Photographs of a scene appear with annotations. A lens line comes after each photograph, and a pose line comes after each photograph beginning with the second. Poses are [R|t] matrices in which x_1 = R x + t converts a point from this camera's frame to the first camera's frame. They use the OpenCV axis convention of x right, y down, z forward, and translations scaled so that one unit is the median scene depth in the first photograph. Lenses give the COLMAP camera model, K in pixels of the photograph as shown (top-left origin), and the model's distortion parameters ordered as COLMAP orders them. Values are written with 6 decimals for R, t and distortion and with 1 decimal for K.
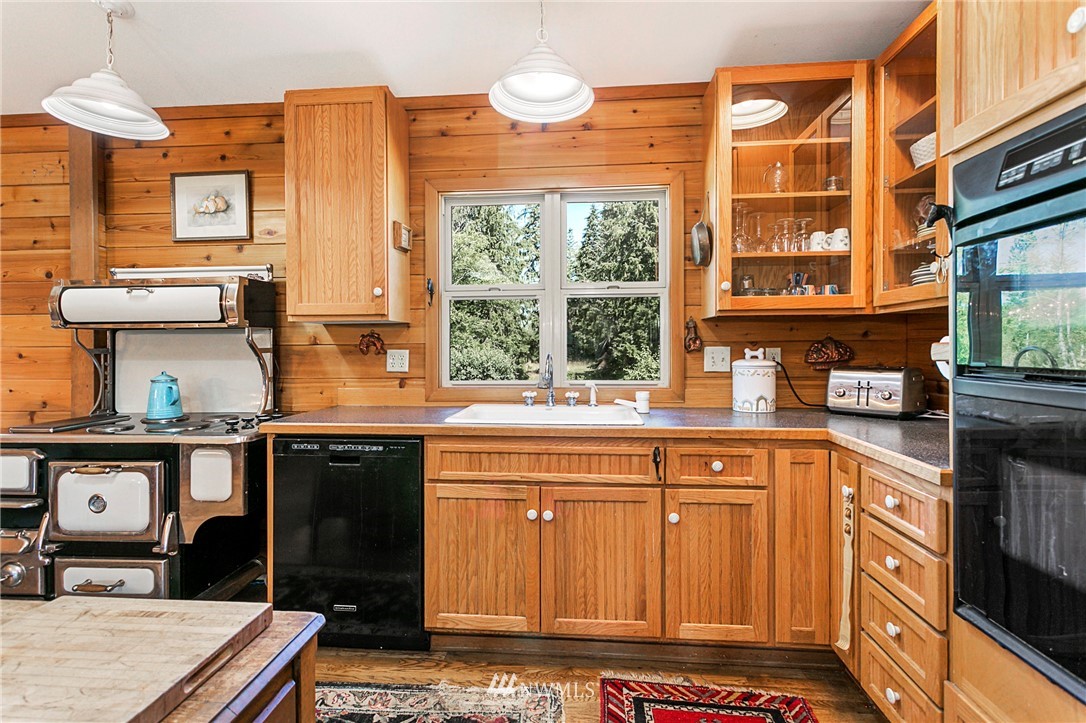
lens RADIAL K [[518.7, 0, 540.9], [0, 518.7, 349.7], [0, 0, 1]] dist [0.006015, -0.000363]
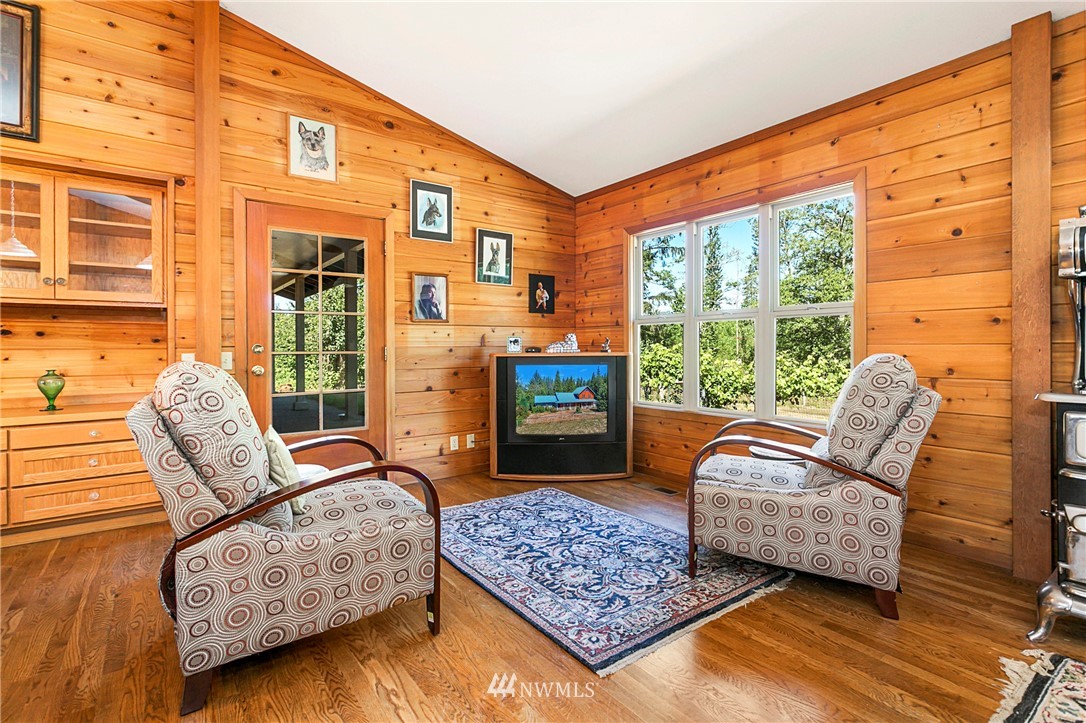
lens RADIAL K [[518.7, 0, 533.2], [0, 518.7, 341.0], [0, 0, 1]] dist [0.006015, -0.000363]
pose [[0.651763, -0.006910, -0.758391, -0.876632], [0.000117, 0.999959, -0.009011, 0.071609], [0.758422, 0.005784, 0.651738, -0.215473]]
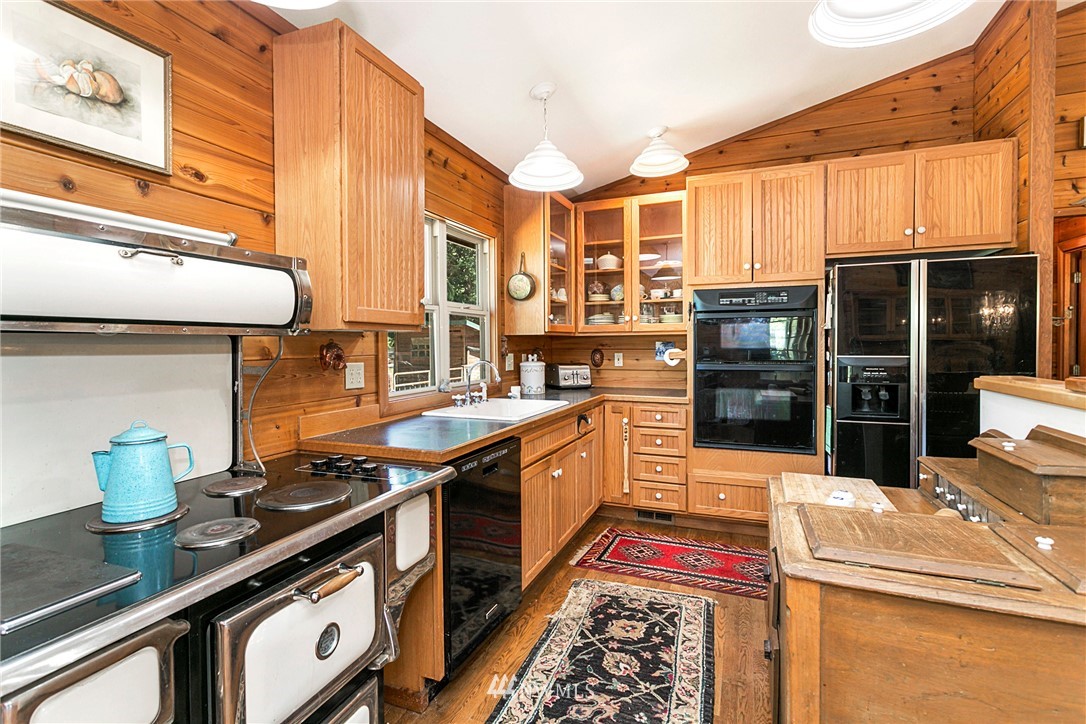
lens RADIAL K [[518.7, 0, 539.7], [0, 518.7, 356.6], [0, 0, 1]] dist [0.006015, -0.000363]
pose [[0.292513, -0.021245, 0.956026, -1.137775], [0.008119, 0.999772, 0.019733, -0.027727], [-0.956227, 0.001990, 0.292619, 0.514862]]
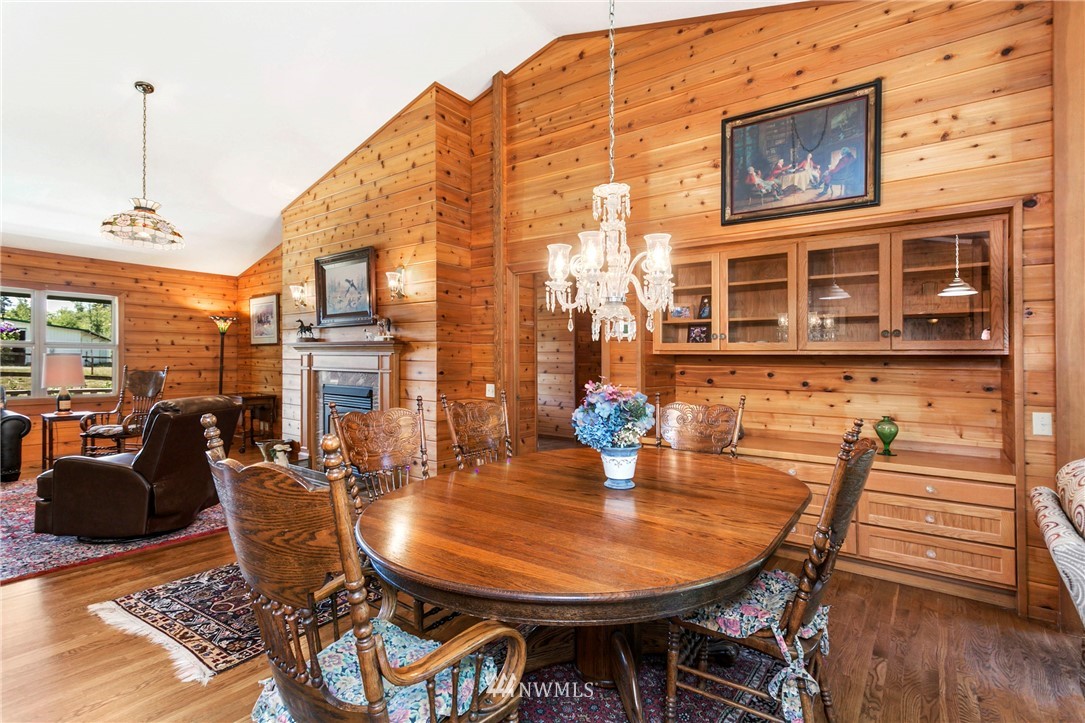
lens RADIAL K [[518.2, 0, 541.8], [0, 518.2, 355.6], [0, 0, 1]] dist [0.006015, -0.000363]
pose [[-0.533356, -0.009847, -0.845834, -1.002787], [-0.010478, 0.999932, -0.005034, -0.010092], [0.845826, 0.006177, -0.533423, -0.317227]]
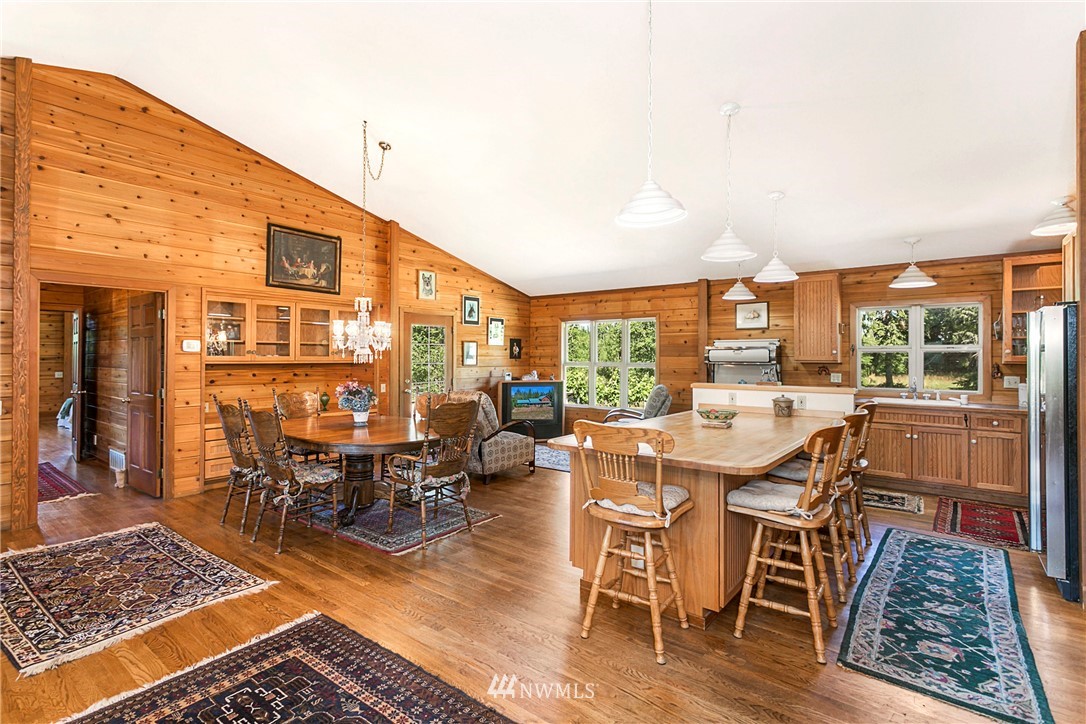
lens RADIAL K [[518.7, 0, 540.2], [0, 518.7, 350.5], [0, 0, 1]] dist [0.006015, -0.000363]
pose [[0.834801, 0.001867, -0.550549, -0.106961], [-0.009405, 0.999897, -0.010870, -0.075263], [0.550472, 0.014252, 0.834732, -1.992264]]
